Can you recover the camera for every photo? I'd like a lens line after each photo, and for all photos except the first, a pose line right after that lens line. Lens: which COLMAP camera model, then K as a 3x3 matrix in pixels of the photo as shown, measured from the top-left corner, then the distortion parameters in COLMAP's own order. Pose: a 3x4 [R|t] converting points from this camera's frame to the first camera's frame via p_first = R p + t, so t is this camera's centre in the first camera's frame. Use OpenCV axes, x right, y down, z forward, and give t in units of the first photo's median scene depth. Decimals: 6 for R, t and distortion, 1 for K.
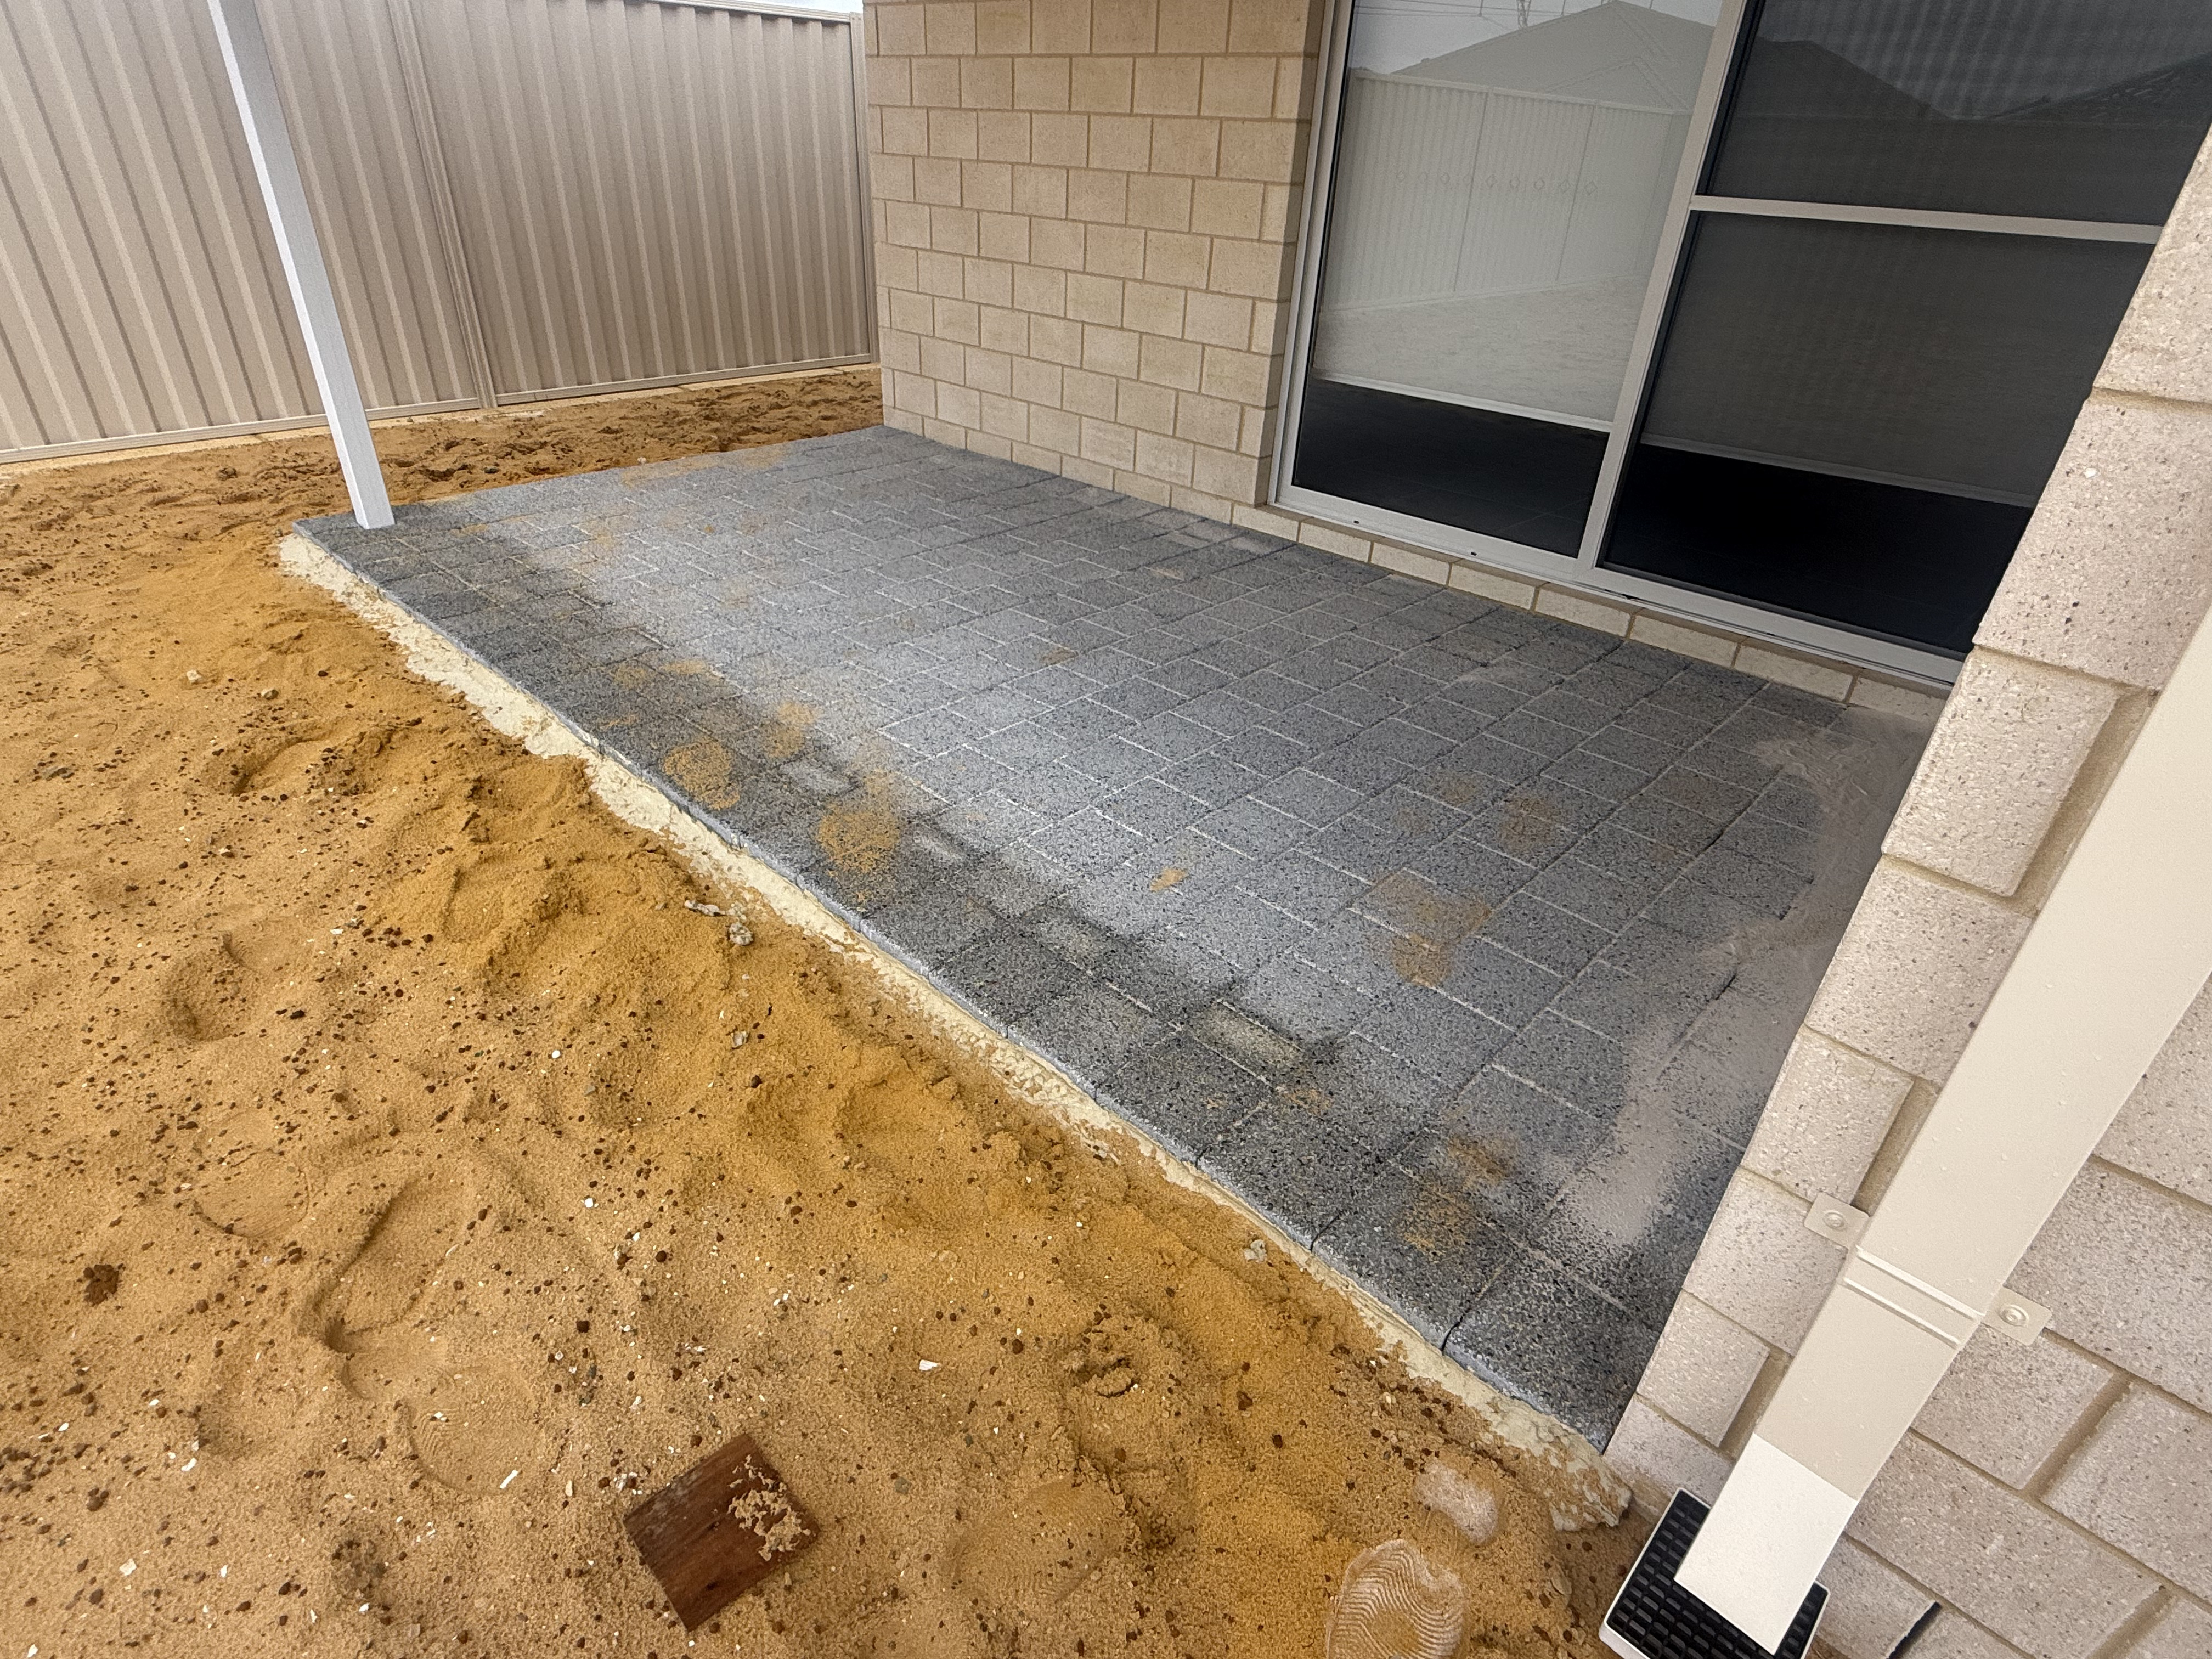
lens RADIAL K [[1168.8, 0, 1096.9], [0, 1168.8, 829.4], [0, 0, 1]] dist [0.002542, -0.000371]
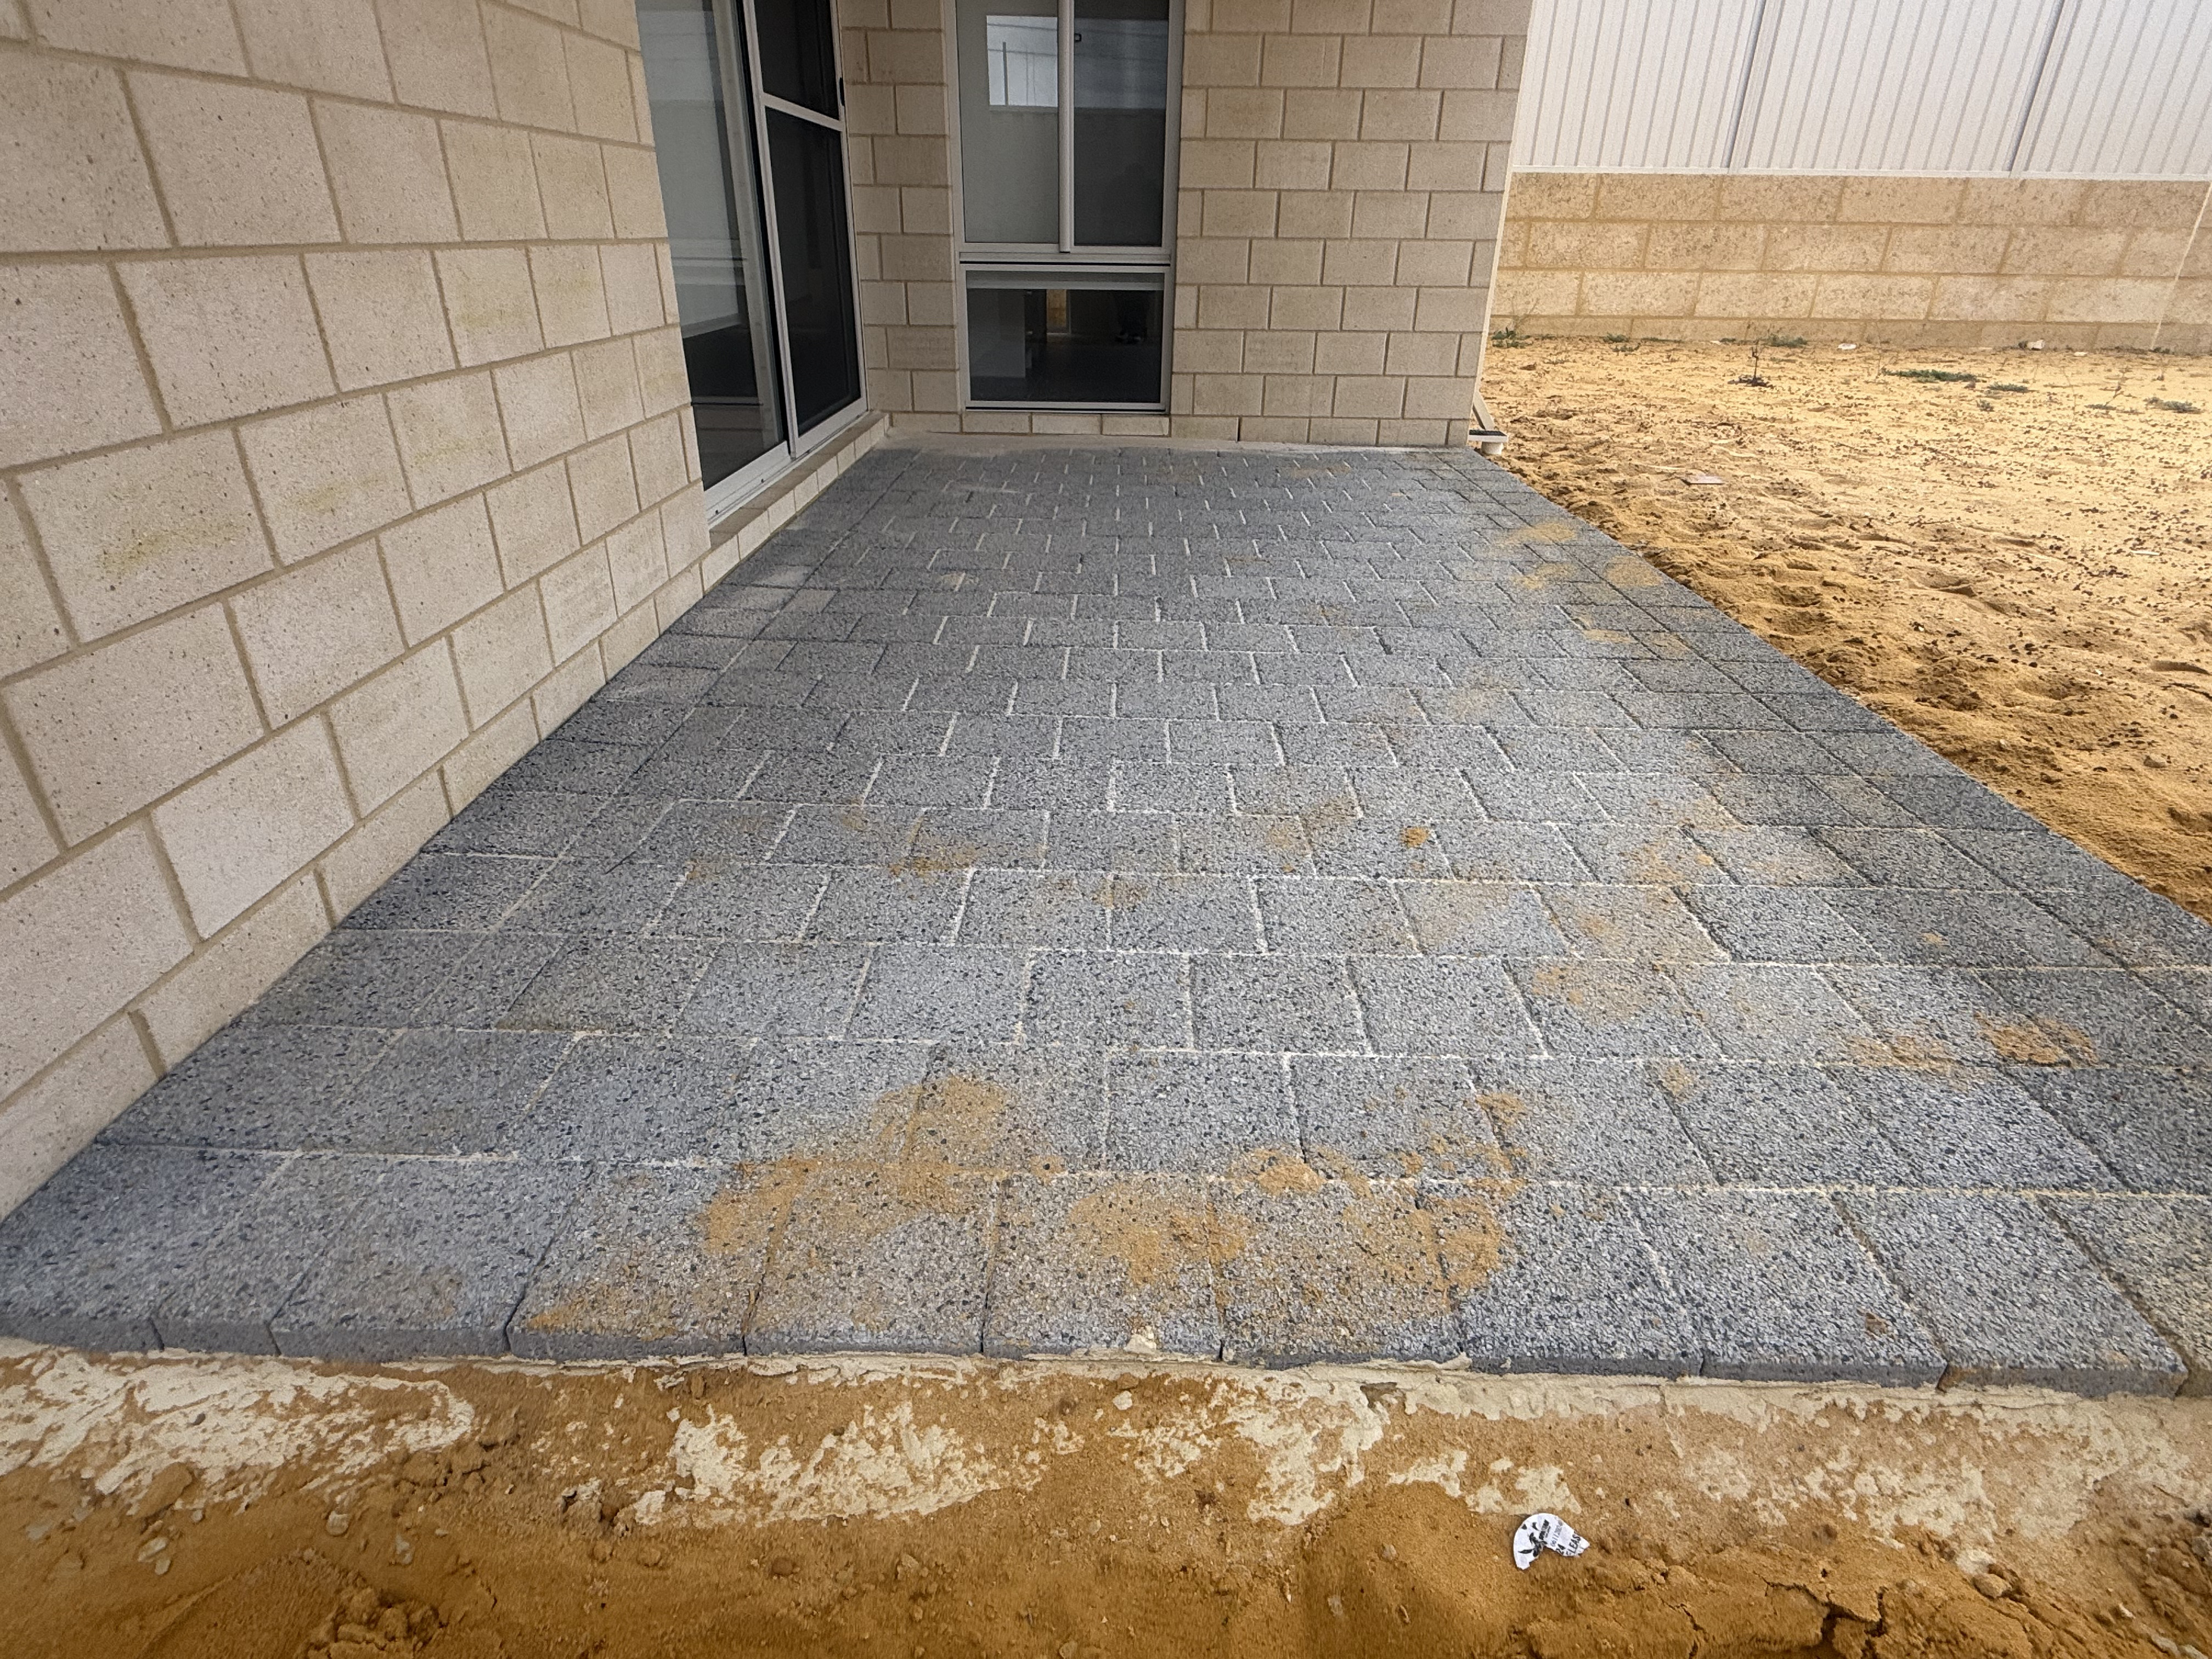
lens RADIAL K [[1168.8, 0, 1097.2], [0, 1168.8, 830.3], [0, 0, 1]] dist [0.002542, -0.000371]
pose [[-0.675636, -0.378748, 0.632508, -0.481631], [0.347409, 0.593149, 0.726278, -0.562289], [-0.650248, 0.710439, -0.269172, 1.089137]]
